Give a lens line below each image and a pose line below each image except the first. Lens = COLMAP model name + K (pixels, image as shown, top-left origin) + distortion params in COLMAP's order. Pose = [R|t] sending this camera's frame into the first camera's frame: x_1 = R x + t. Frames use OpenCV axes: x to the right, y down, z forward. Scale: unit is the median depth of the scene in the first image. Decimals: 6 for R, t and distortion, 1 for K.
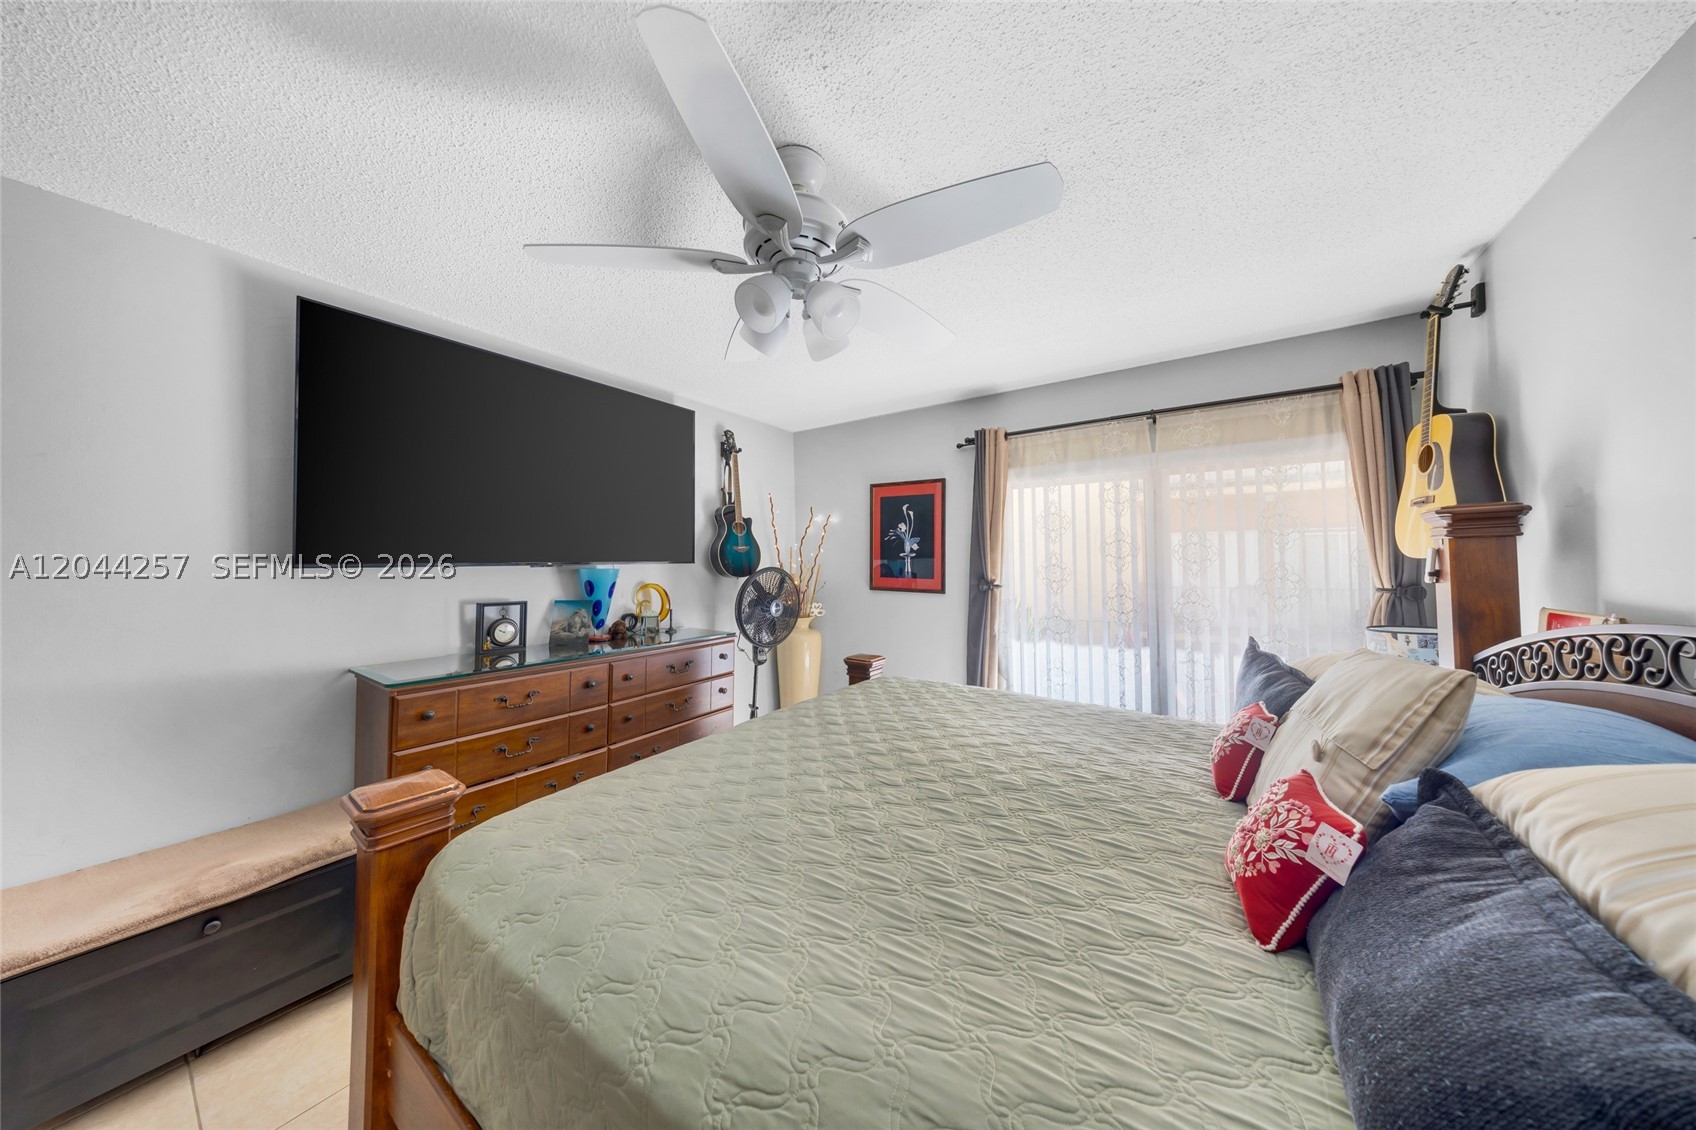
lens RADIAL K [[514.5, 0, 845.2], [0, 514.5, 548.0], [0, 0, 1]] dist [-0.000674, -0.000073]
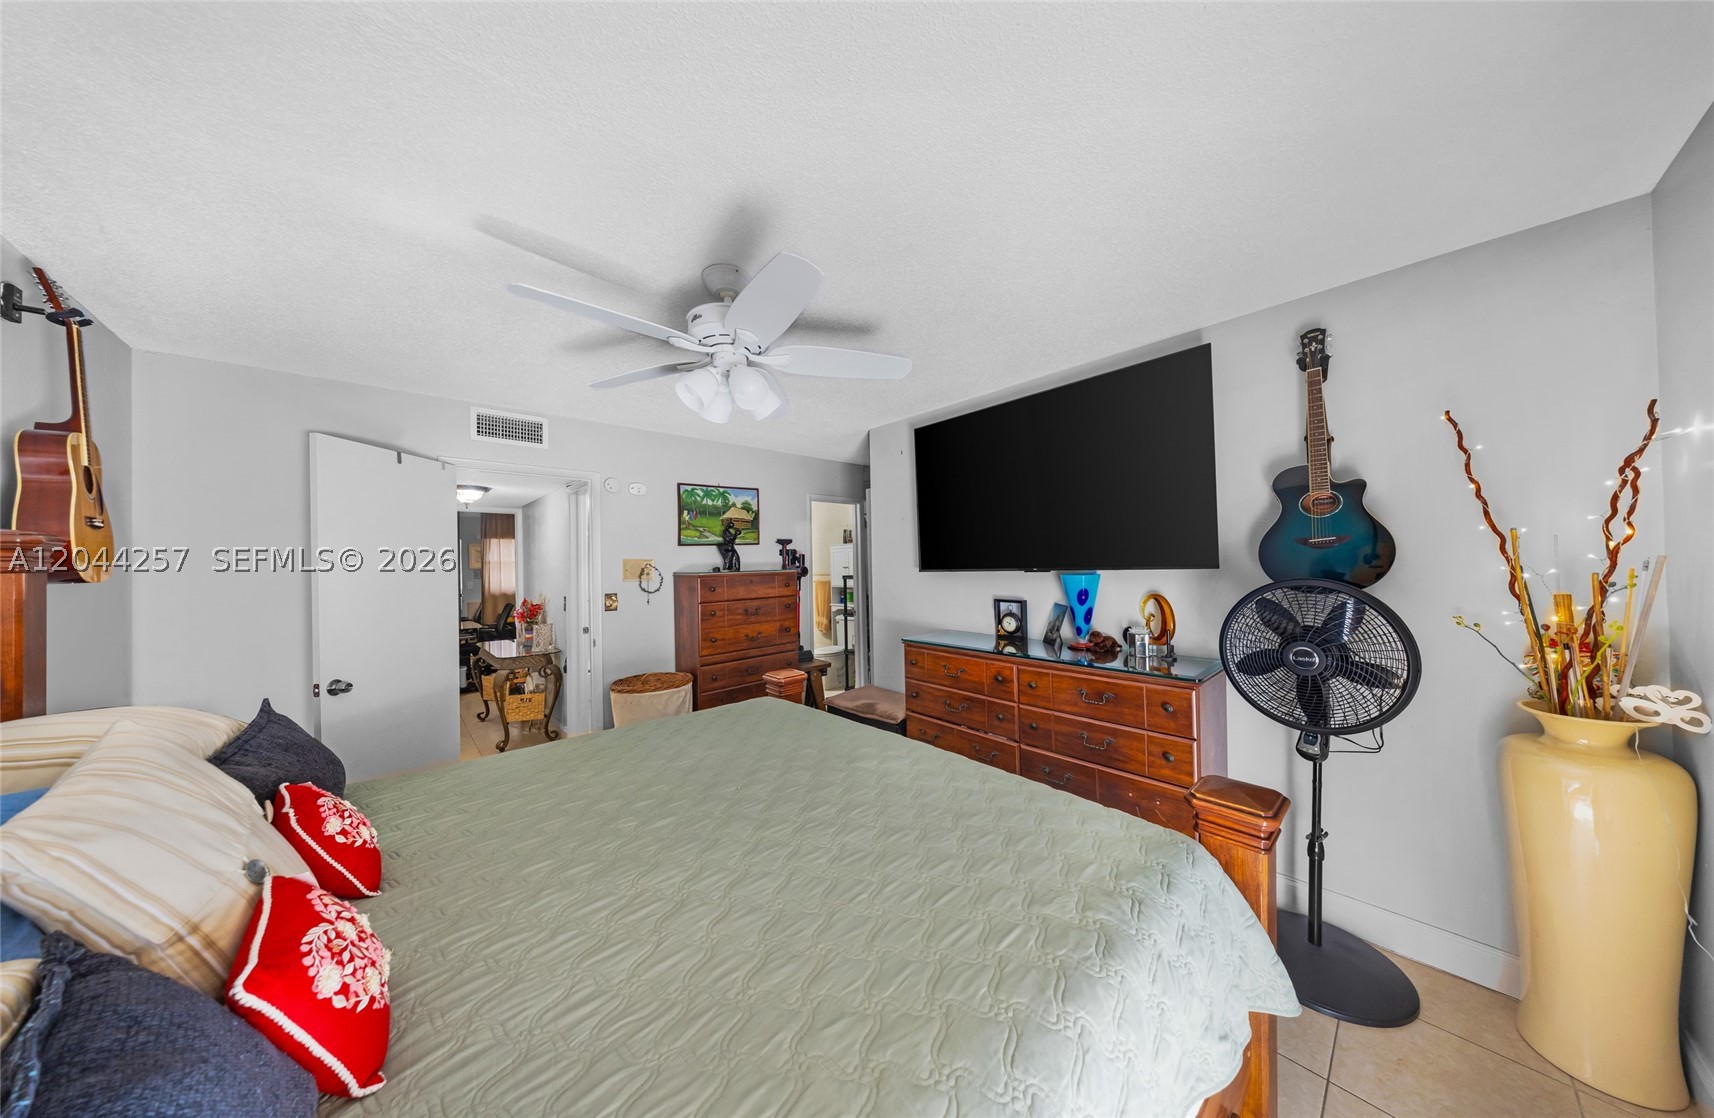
lens RADIAL K [[505.5, 0, 857.0], [0, 505.5, 559.0], [0, 0, 1]] dist [-0.000123, -0.000009]
pose [[-0.226155, -0.006780, -0.974068, 0.521139], [0.046113, 0.998780, -0.017659, 0.009250], [0.972999, -0.048911, -0.225566, 0.779461]]
